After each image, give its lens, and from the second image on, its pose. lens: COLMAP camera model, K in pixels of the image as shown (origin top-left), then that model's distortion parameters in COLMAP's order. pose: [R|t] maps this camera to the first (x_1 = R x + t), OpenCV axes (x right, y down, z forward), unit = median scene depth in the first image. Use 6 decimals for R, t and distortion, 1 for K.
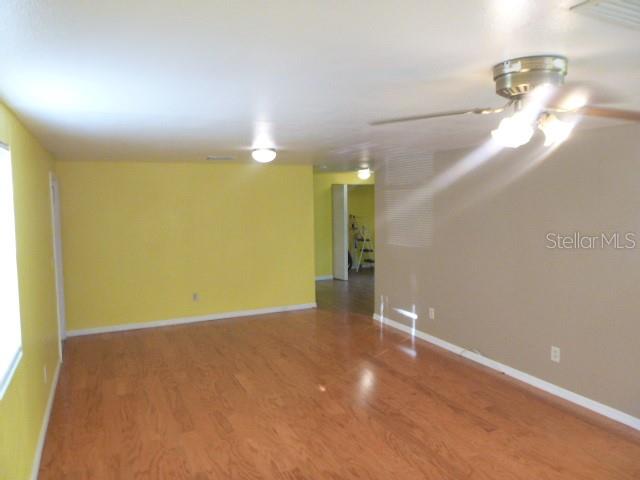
lens RADIAL K [[465.5, 0, 326.0], [0, 465.5, 232.5], [0, 0, 1]] dist [-0.028269, 0.002045]
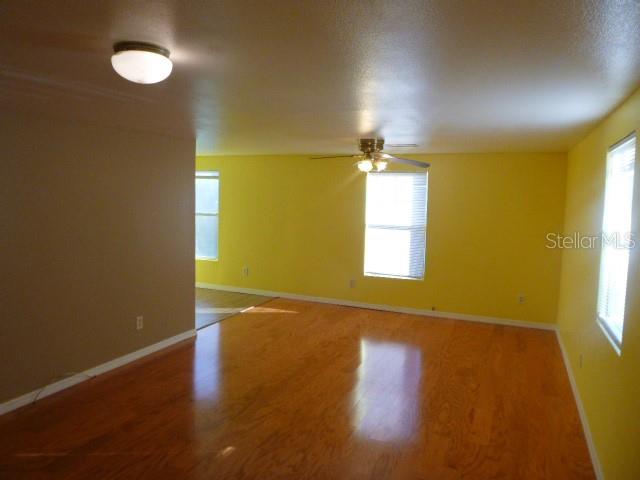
lens RADIAL K [[468.3, 0, 325.1], [0, 468.3, 234.1], [0, 0, 1]] dist [-0.025751, 0.003220]
pose [[-0.657332, -0.070694, 0.750278, -0.653760], [0.032748, 0.991970, 0.122159, -0.078622], [-0.752889, 0.104870, -0.649739, 1.388844]]
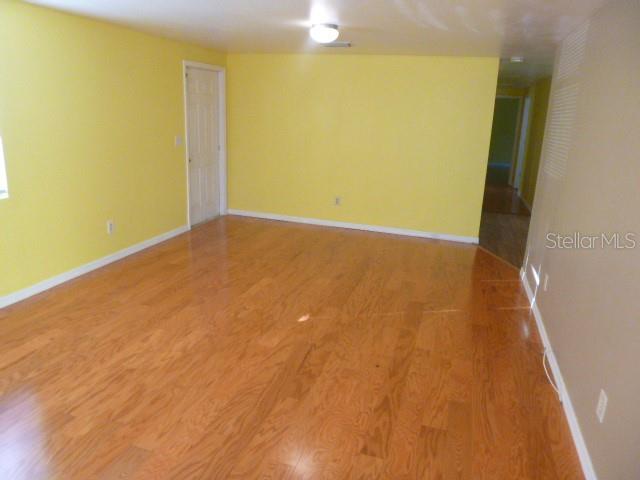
lens RADIAL K [[474.7, 0, 319.6], [0, 474.7, 230.0], [0, 0, 1]] dist [-0.009566, 0.000336]
pose [[0.723830, 0.210876, -0.656963, 0.576768], [-0.099969, 0.974157, 0.202546, 0.002675], [0.682697, -0.080933, 0.726205, 0.431604]]
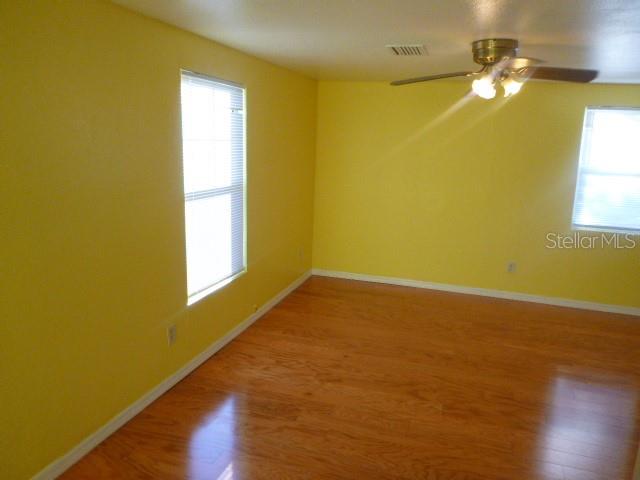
lens RADIAL K [[475.1, 0, 327.3], [0, 475.1, 236.0], [0, 0, 1]] dist [-0.029987, 0.004906]
pose [[-0.690972, 0.131303, -0.710857, 0.948596], [-0.081835, 0.962836, 0.257392, -0.049908], [0.718234, 0.236024, -0.654547, 0.830529]]
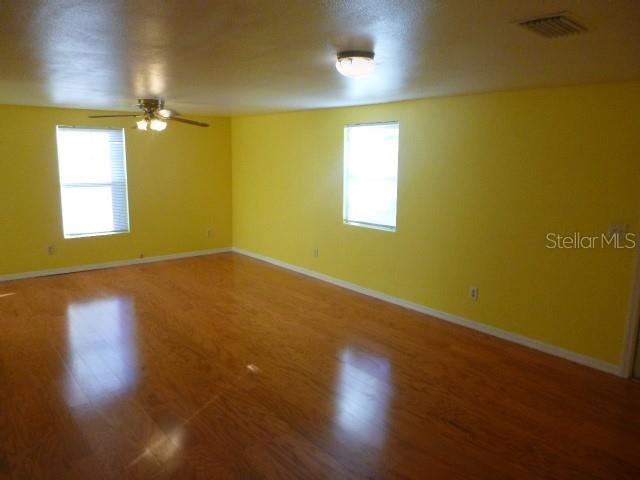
lens RADIAL K [[468.3, 0, 325.1], [0, 468.3, 234.1], [0, 0, 1]] dist [-0.025751, 0.003220]
pose [[-0.970137, 0.033767, -0.240195, 0.061503], [-0.023642, 0.972384, 0.232187, -0.119887], [0.241402, 0.230932, -0.942547, 1.900962]]
